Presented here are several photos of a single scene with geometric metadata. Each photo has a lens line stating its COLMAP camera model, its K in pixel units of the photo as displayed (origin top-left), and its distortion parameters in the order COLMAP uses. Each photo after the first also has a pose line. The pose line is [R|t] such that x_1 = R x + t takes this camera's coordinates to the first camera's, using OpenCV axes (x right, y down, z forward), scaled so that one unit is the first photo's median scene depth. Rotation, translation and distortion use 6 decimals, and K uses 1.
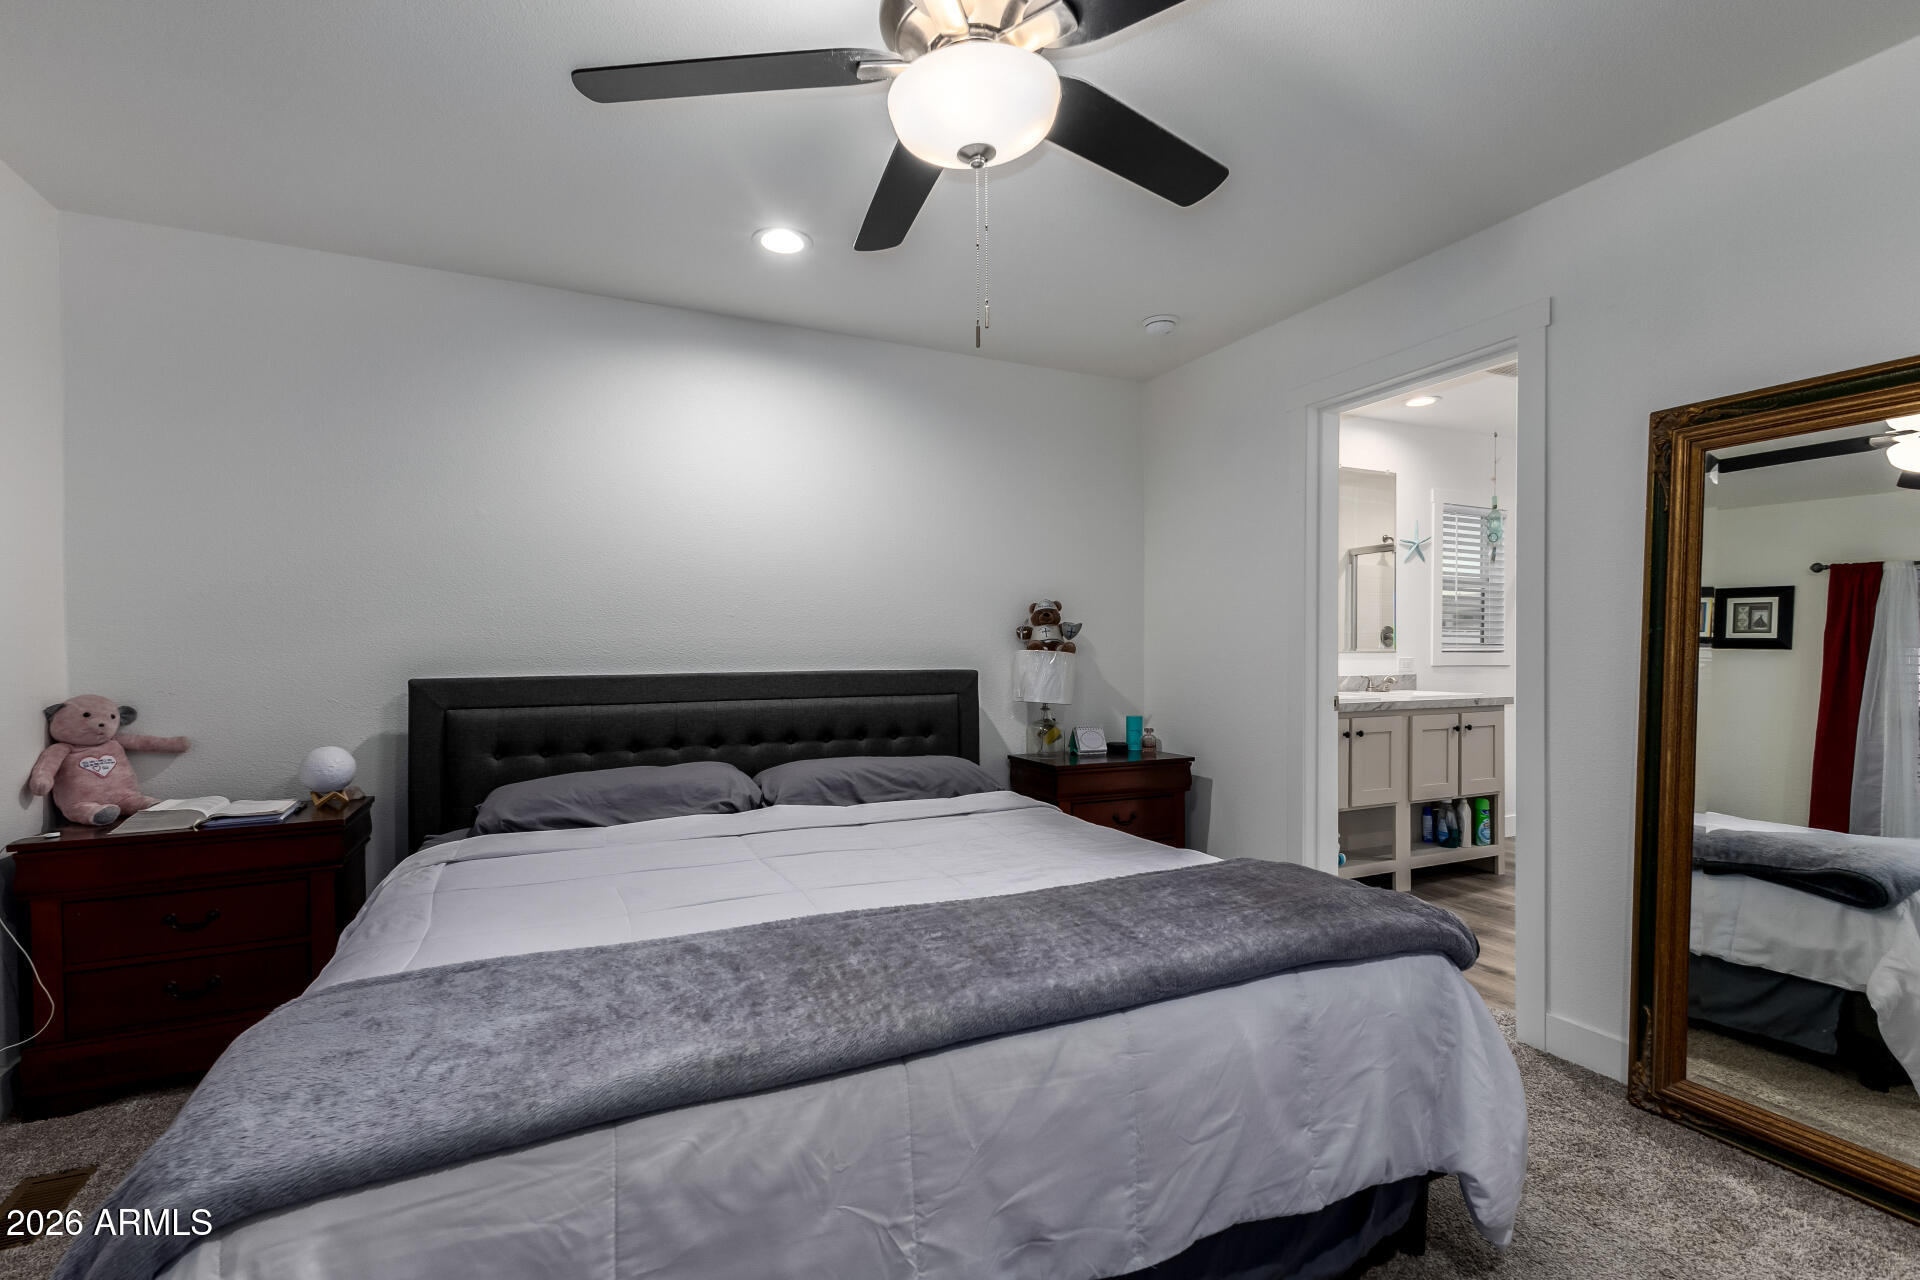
lens RADIAL K [[856.0, 0, 957.7], [0, 856.0, 682.2], [0, 0, 1]] dist [0.014368, 0.000146]
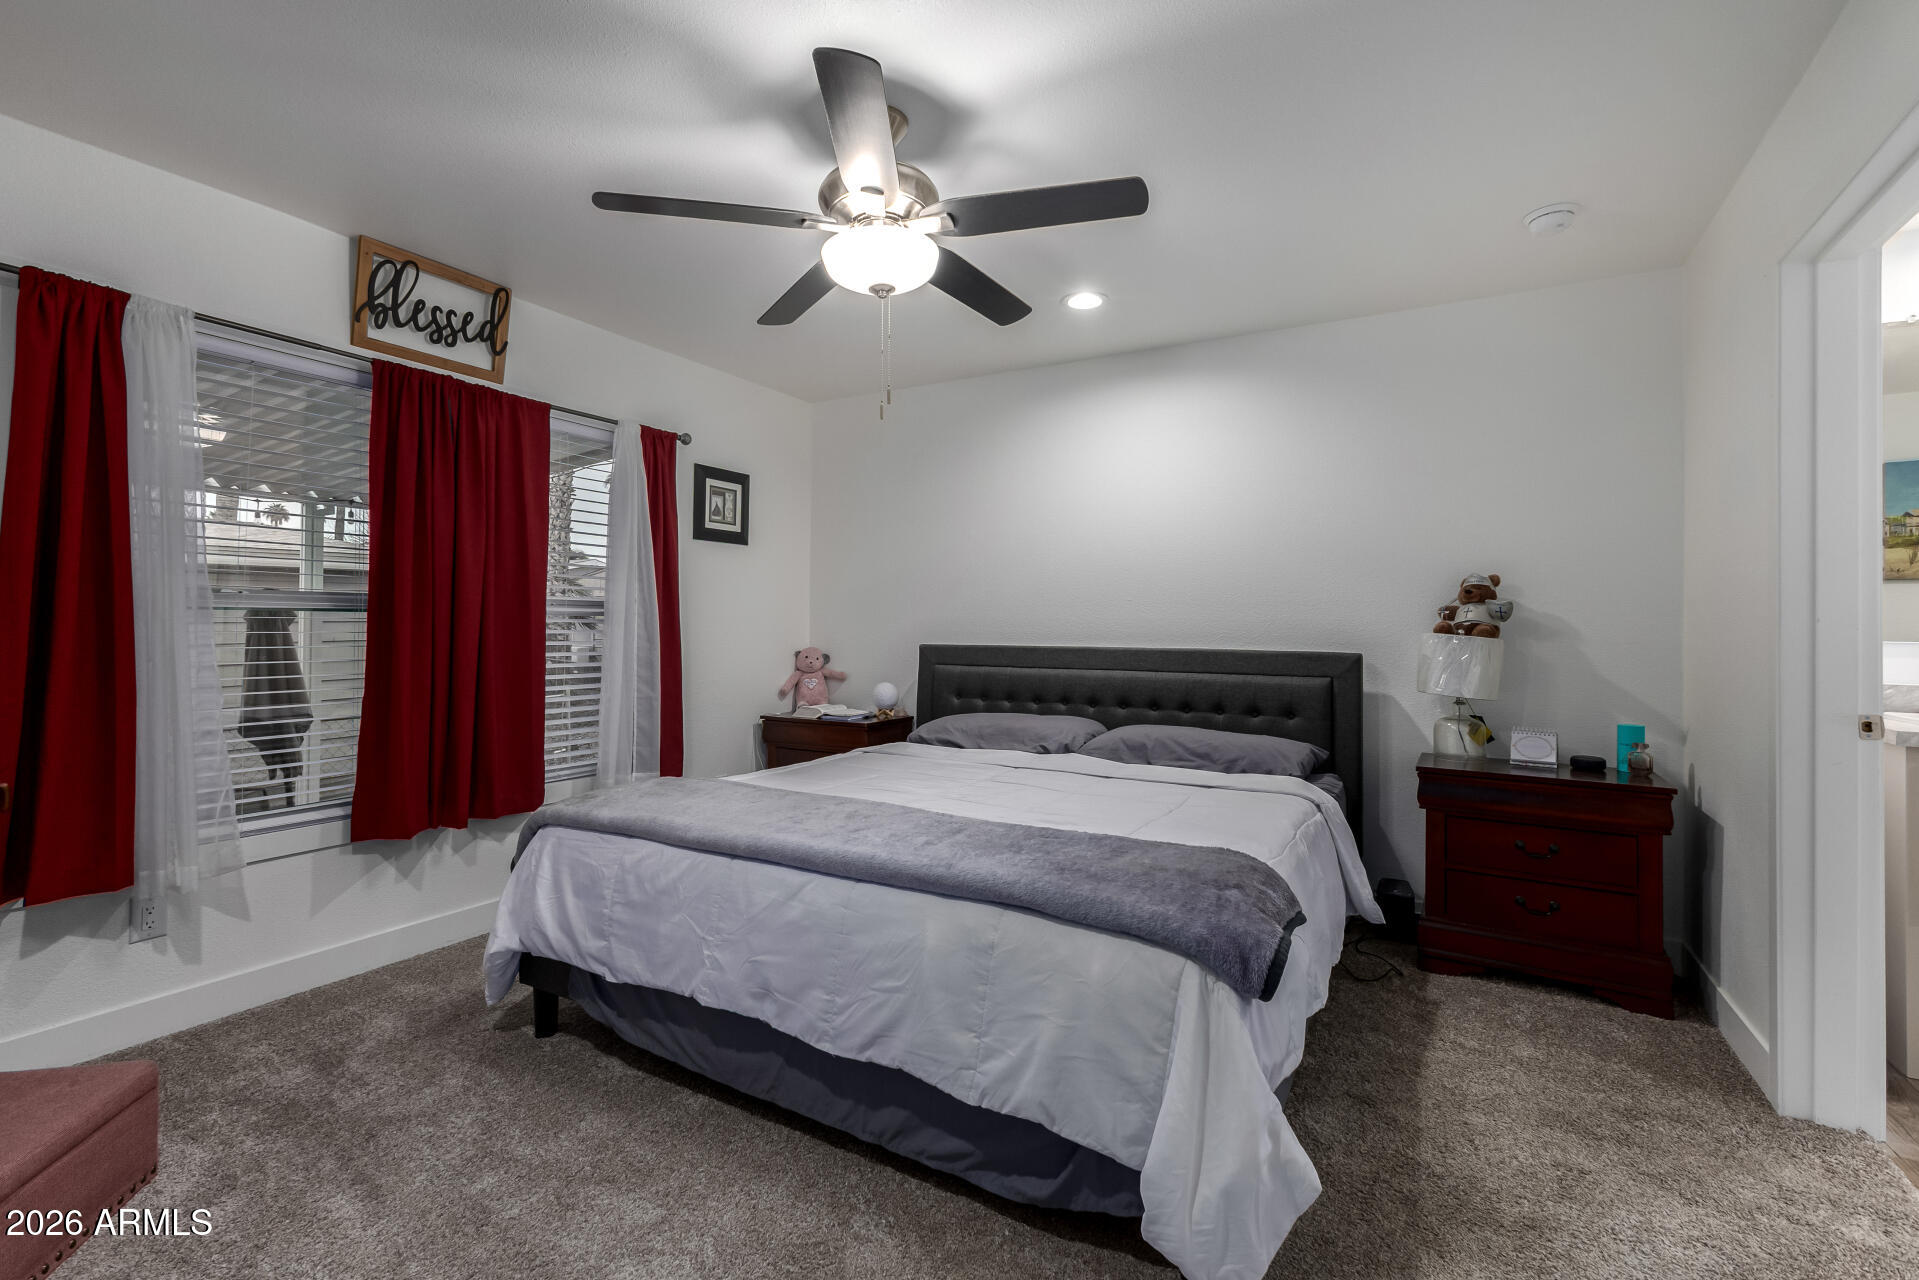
lens RADIAL K [[838.3, 0, 959.5], [0, 838.3, 640.0], [0, 0, 1]] dist [0.022939, 0.000102]
pose [[0.580794, 0.022379, -0.813743, 0.665514], [-0.043686, 0.999038, -0.003706, -0.008683], [0.812878, 0.037702, 0.581213, 0.146916]]
